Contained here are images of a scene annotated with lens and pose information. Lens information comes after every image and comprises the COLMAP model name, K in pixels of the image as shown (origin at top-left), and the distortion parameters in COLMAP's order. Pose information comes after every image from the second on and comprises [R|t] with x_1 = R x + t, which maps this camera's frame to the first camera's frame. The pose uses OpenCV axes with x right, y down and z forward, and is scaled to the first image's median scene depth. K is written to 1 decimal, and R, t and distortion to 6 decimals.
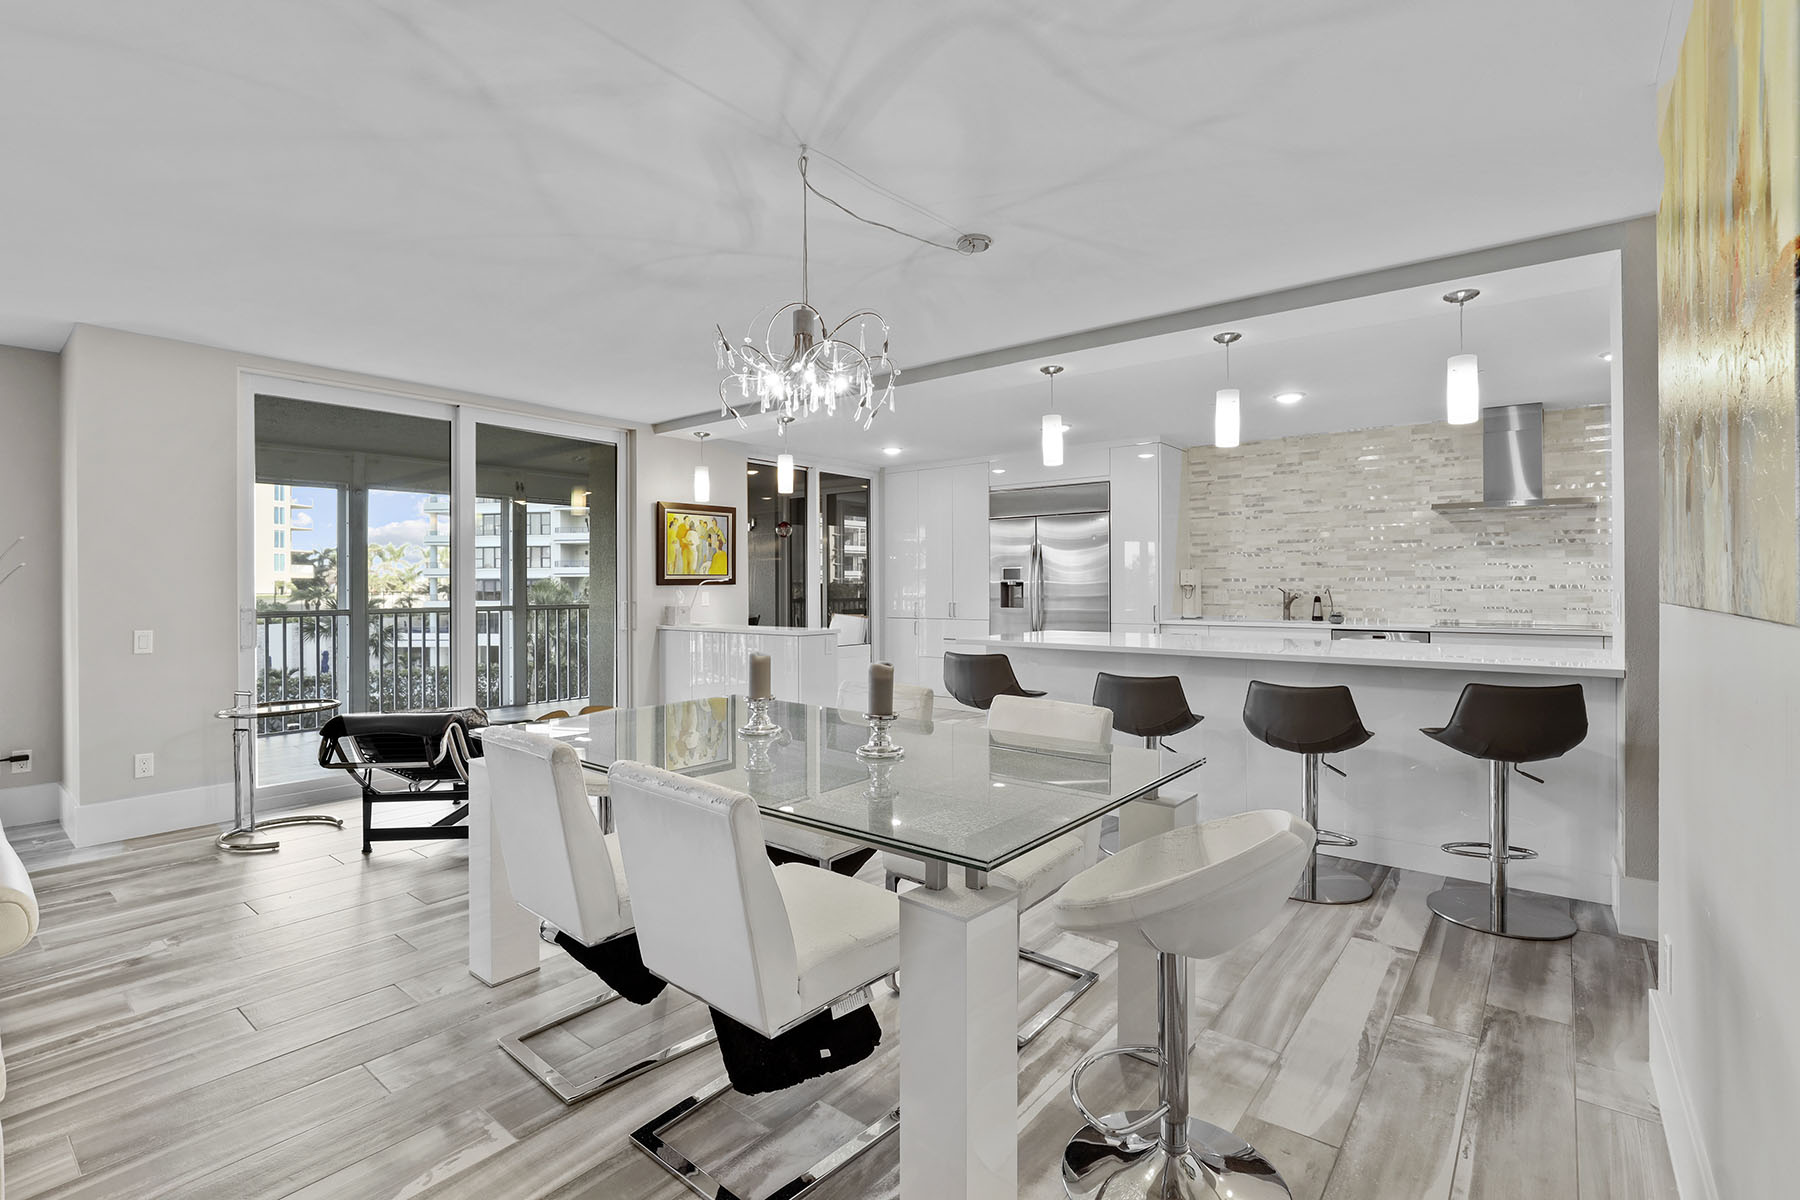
lens RADIAL K [[827.7, 0, 909.6], [0, 827.7, 584.4], [0, 0, 1]] dist [-0.018833, 0.005940]
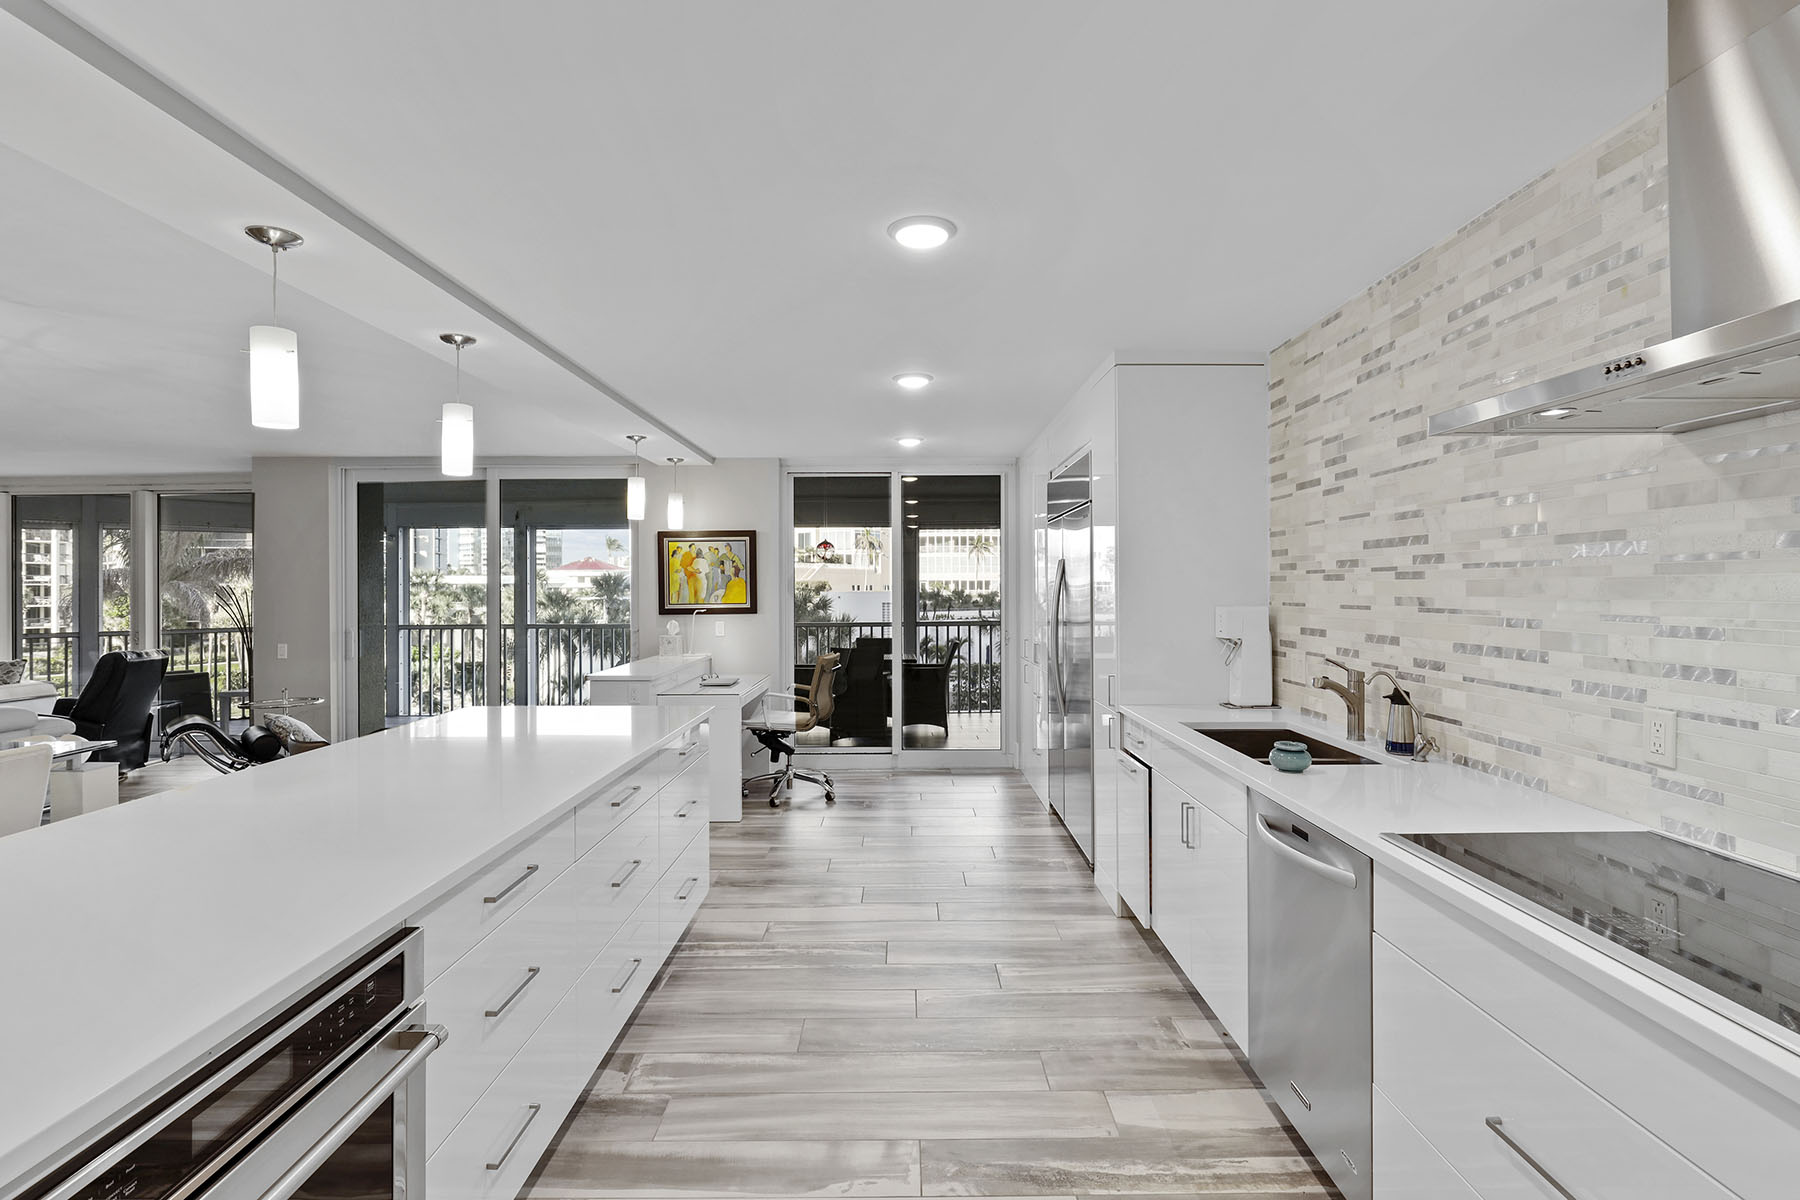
lens RADIAL K [[827.7, 0, 903.0], [0, 827.7, 584.5], [0, 0, 1]] dist [-0.018833, 0.005940]
pose [[0.626941, -0.001803, -0.779064, 0.669081], [0.005515, 0.999983, 0.002124, -0.036604], [0.779047, -0.005628, 0.626940, 0.604586]]
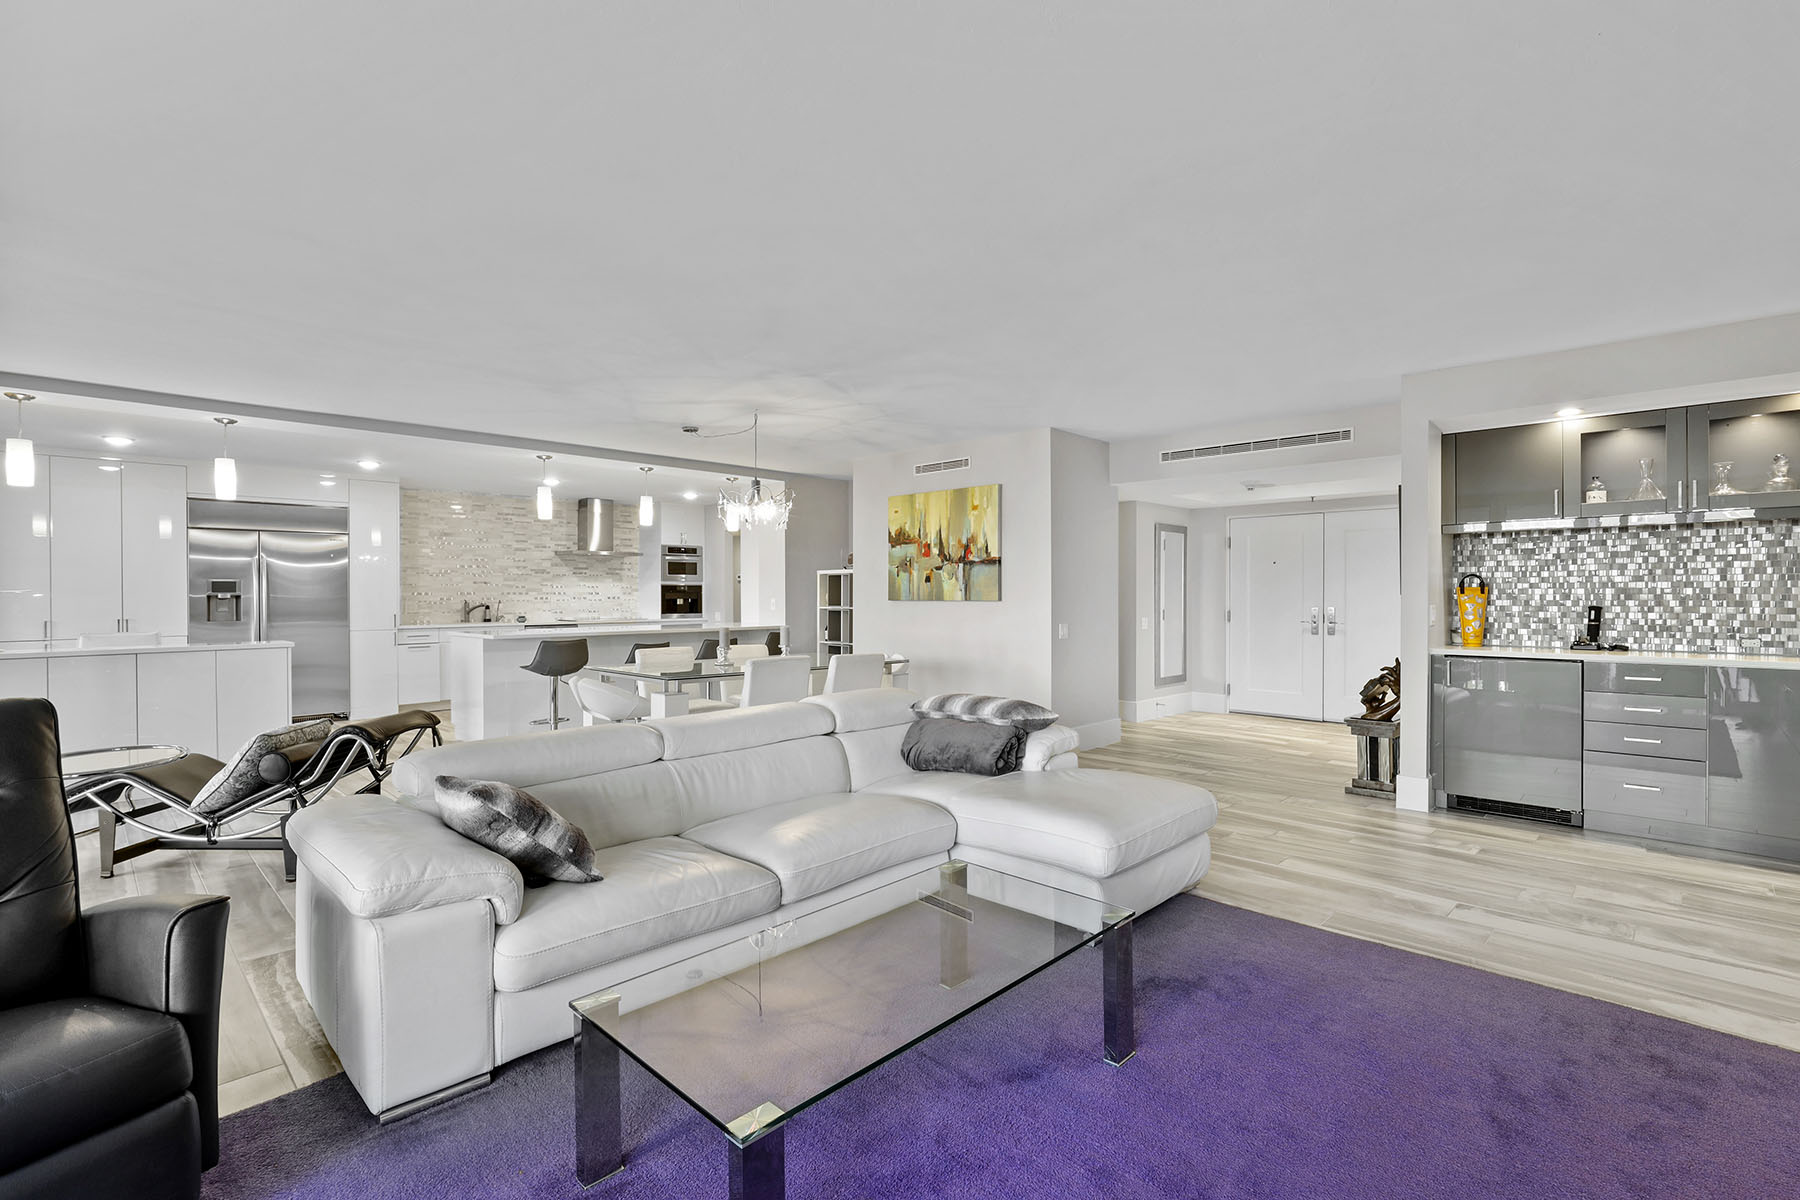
lens RADIAL K [[827.7, 0, 893.4], [0, 827.7, 597.9], [0, 0, 1]] dist [-0.018833, 0.005940]
pose [[0.111406, -0.002266, 0.993772, -0.897461], [0.003561, 0.999992, 0.001881, 0.001092], [-0.993769, 0.003329, 0.111413, 0.132920]]
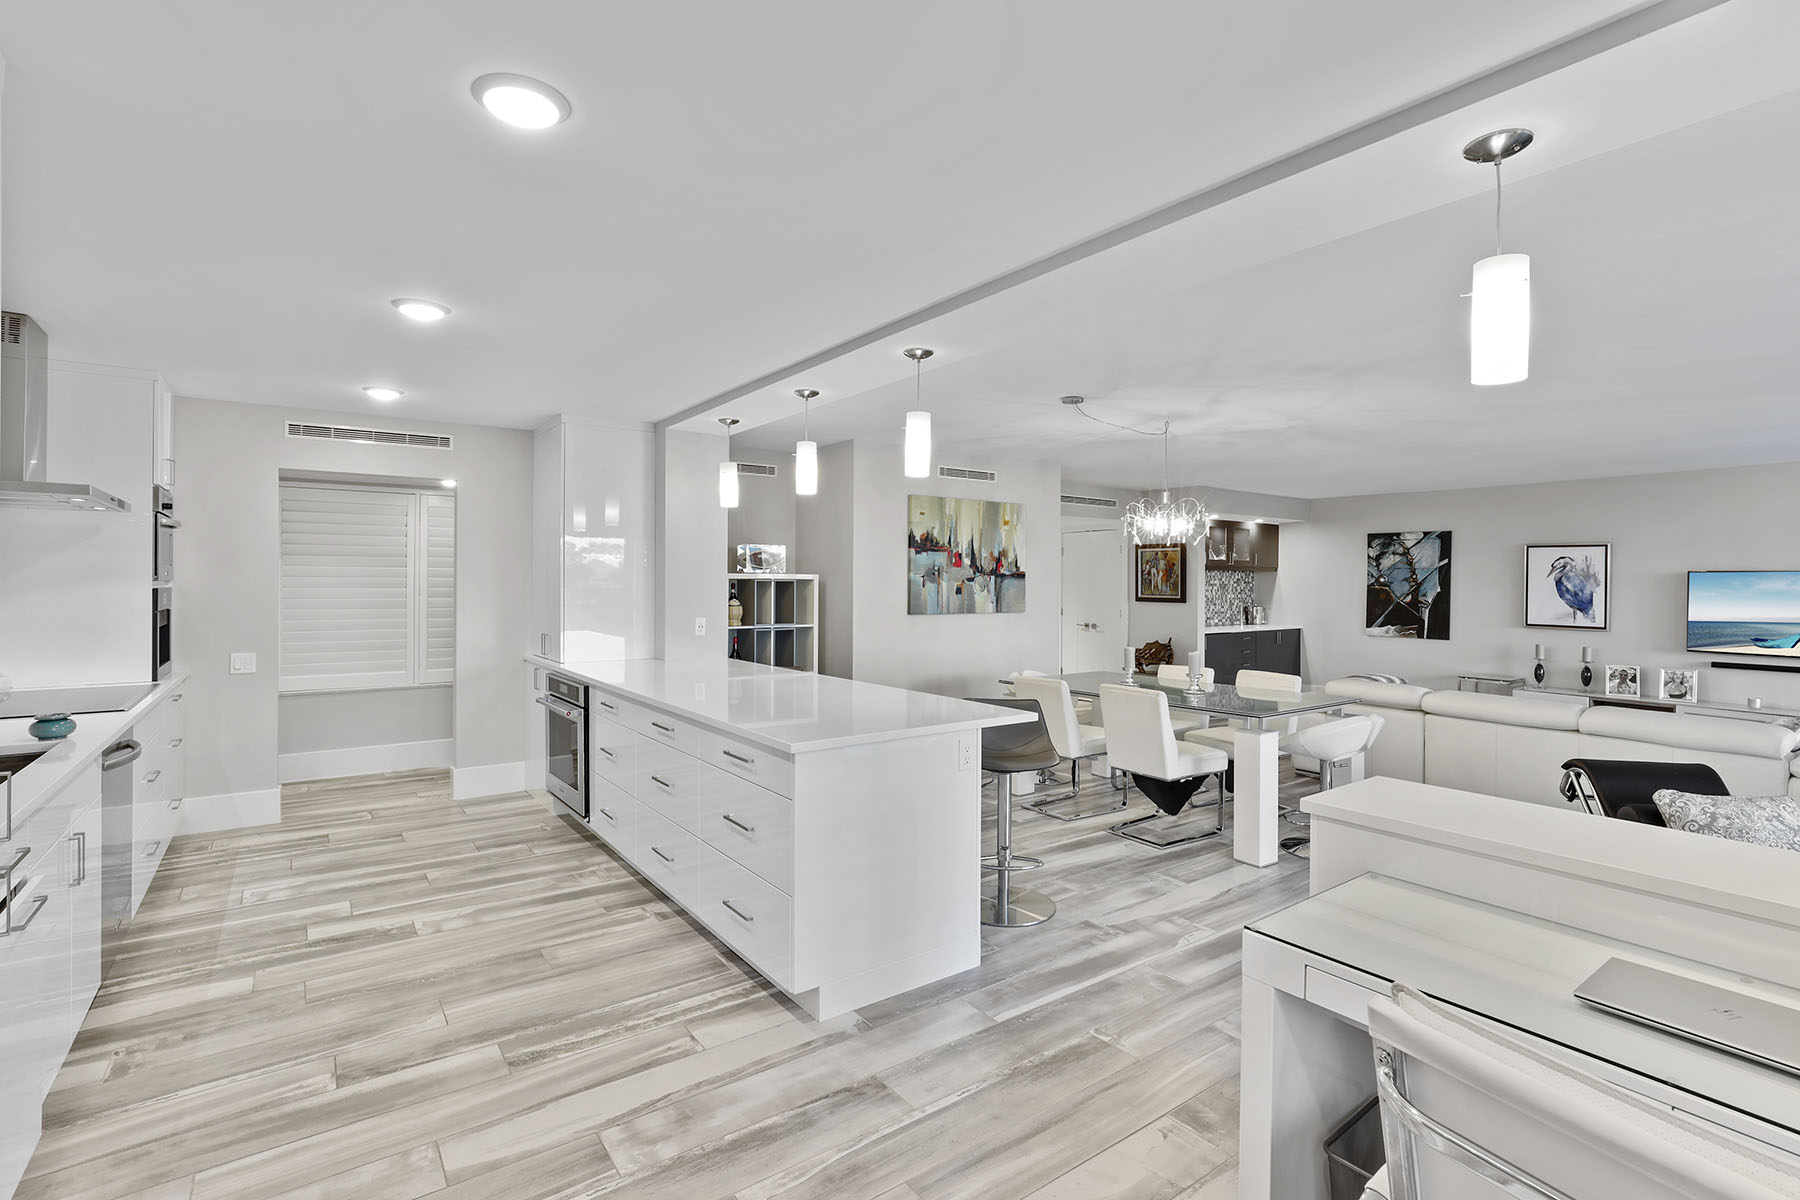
lens RADIAL K [[847.4, 0, 894.8], [0, 847.4, 581.2], [0, 0, 1]] dist [-0.021343, 0.008135]
pose [[-0.963460, -0.001745, 0.267847, -0.012839], [-0.002141, 0.999997, -0.001188, -0.031873], [-0.267844, -0.001718, -0.963461, 1.242670]]
